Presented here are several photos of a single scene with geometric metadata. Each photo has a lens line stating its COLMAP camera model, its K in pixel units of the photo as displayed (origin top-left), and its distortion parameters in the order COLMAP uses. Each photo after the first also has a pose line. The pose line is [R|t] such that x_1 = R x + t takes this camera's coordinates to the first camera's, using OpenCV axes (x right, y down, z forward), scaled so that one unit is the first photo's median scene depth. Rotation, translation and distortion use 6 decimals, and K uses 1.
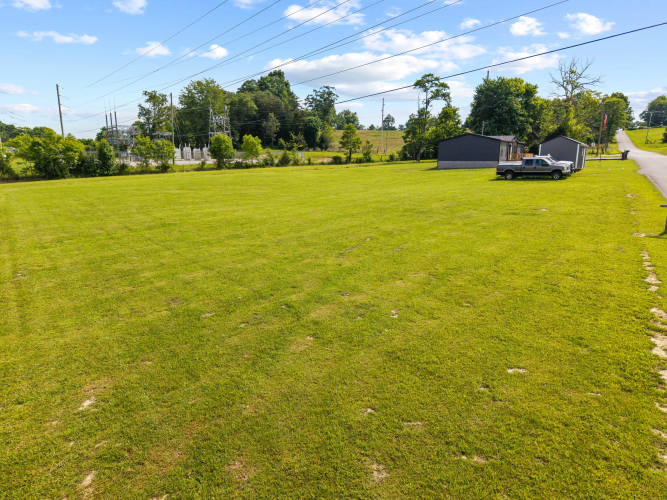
lens RADIAL K [[446.4, 0, 331.5], [0, 446.4, 253.3], [0, 0, 1]] dist [0.018495, -0.017347]
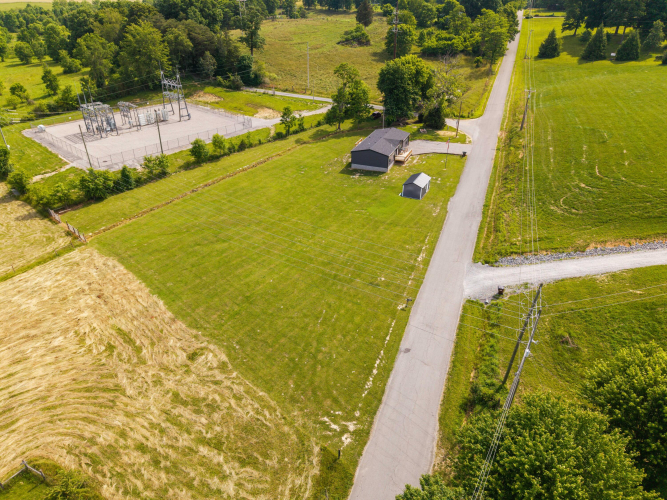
lens RADIAL K [[446.4, 0, 331.5], [0, 446.4, 253.3], [0, 0, 1]] dist [0.018495, -0.017347]
pose [[0.985286, -0.089579, 0.145554, -0.058474], [0.038621, 0.946307, 0.320955, -0.287982], [-0.166490, -0.310611, 0.935843, -0.374267]]
